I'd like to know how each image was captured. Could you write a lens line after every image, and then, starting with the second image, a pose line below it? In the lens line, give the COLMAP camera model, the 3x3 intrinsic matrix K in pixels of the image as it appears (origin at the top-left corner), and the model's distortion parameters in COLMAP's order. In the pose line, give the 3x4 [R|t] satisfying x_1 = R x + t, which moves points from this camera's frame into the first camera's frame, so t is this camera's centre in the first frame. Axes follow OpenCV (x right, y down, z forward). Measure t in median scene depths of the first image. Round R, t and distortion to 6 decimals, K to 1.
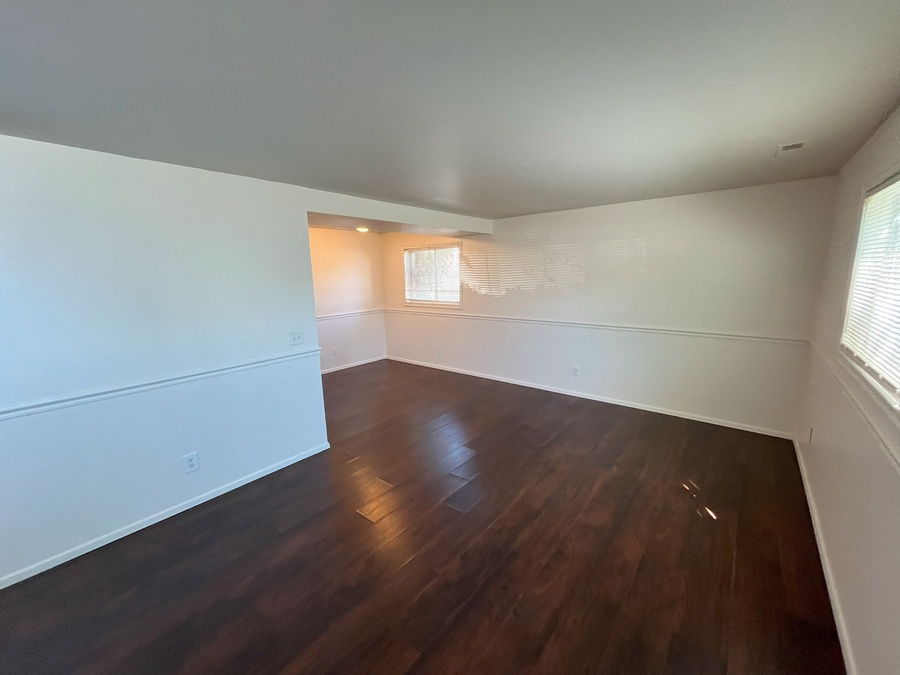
lens RADIAL K [[364.1, 0, 447.9], [0, 364.1, 338.0], [0, 0, 1]] dist [-0.000927, -0.000267]
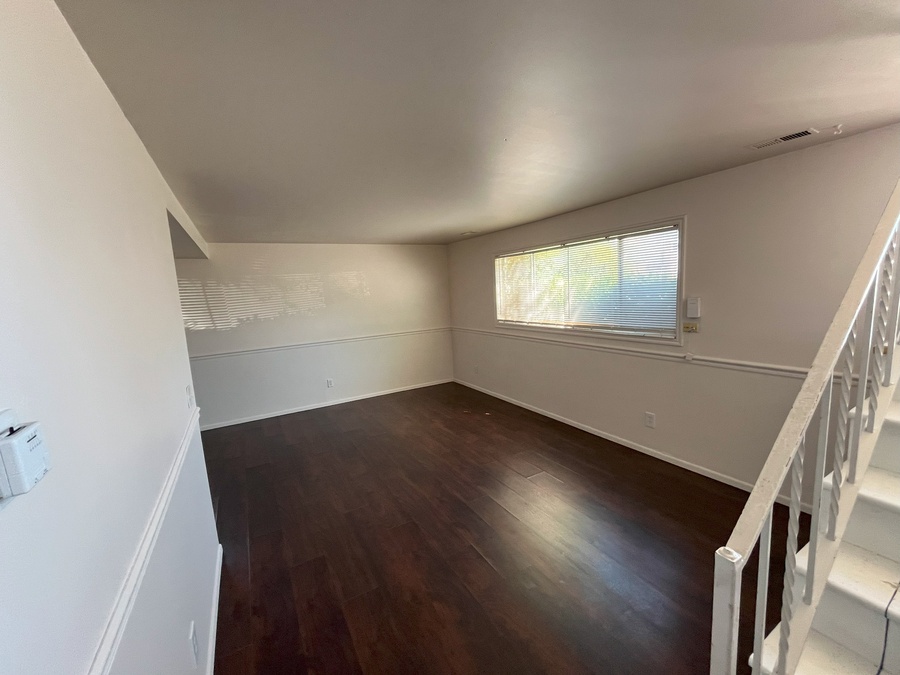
lens RADIAL K [[364.1, 0, 446.9], [0, 364.1, 338.9], [0, 0, 1]] dist [-0.000927, -0.000267]
pose [[0.351749, -0.132801, 0.926626, -0.606226], [0.213900, 0.975099, 0.058552, -0.034849], [-0.911329, 0.177610, 0.371396, 0.227289]]
